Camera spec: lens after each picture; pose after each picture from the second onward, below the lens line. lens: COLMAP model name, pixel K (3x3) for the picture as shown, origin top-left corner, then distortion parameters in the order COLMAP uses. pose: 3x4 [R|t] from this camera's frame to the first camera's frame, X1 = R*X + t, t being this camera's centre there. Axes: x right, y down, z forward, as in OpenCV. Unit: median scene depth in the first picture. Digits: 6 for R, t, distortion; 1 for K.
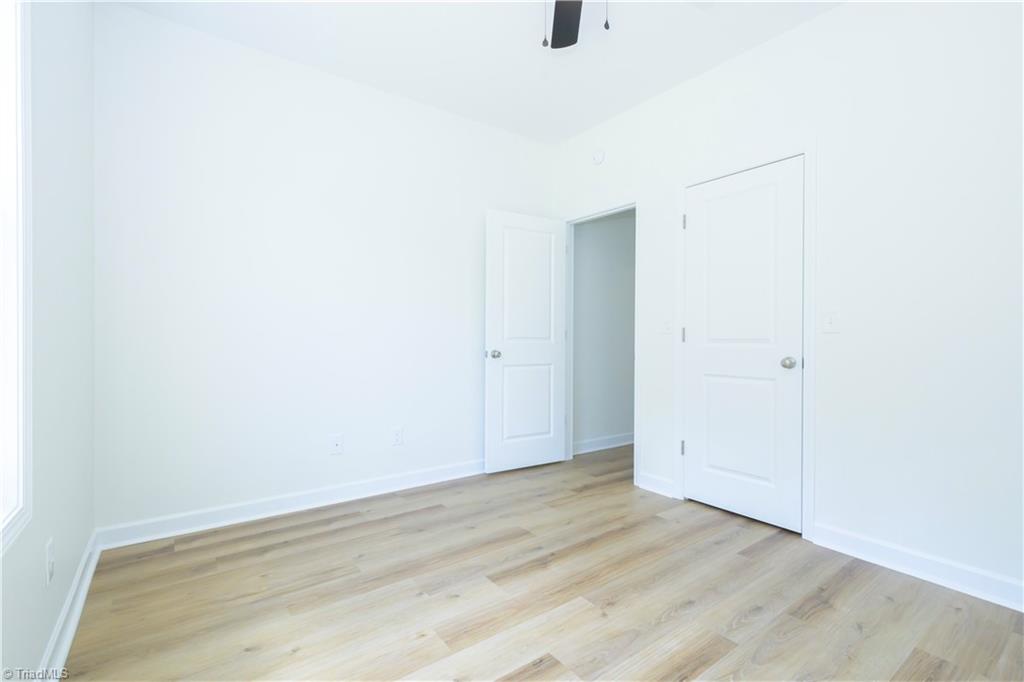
lens RADIAL K [[461.2, 0, 512.0], [0, 461.2, 341.0], [0, 0, 1]] dist [0.000983, 0.000206]
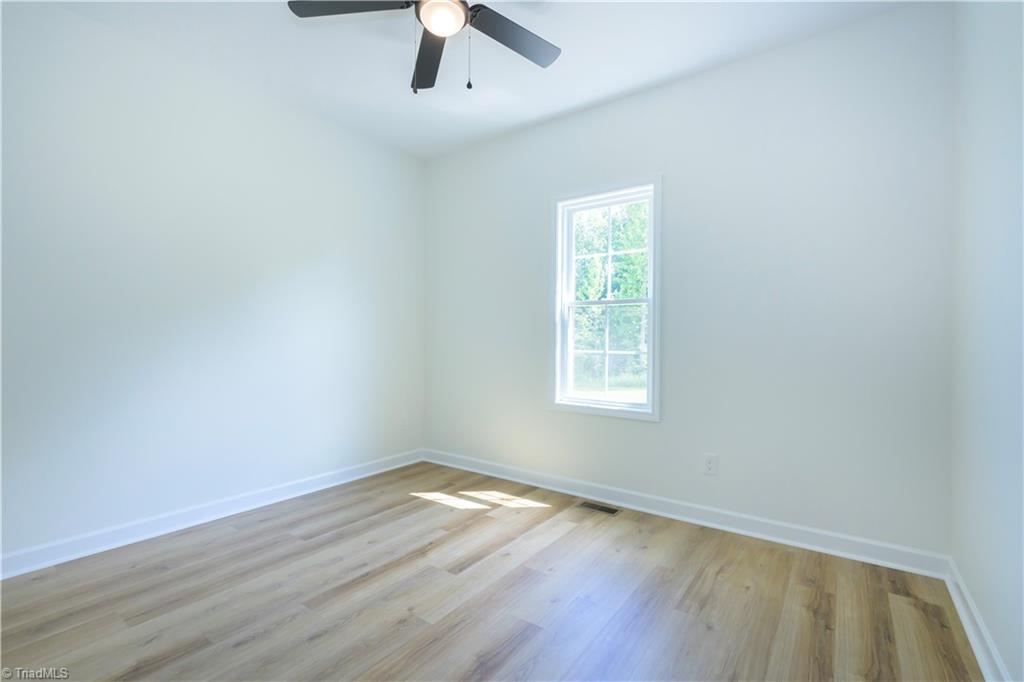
lens RADIAL K [[461.2, 0, 512.0], [0, 461.2, 341.0], [0, 0, 1]] dist [0.000983, 0.000206]
pose [[-0.954730, -0.008126, -0.297363, 0.287547], [-0.010559, 0.999923, 0.006579, -0.035242], [0.297286, 0.009421, -0.954742, 2.007535]]
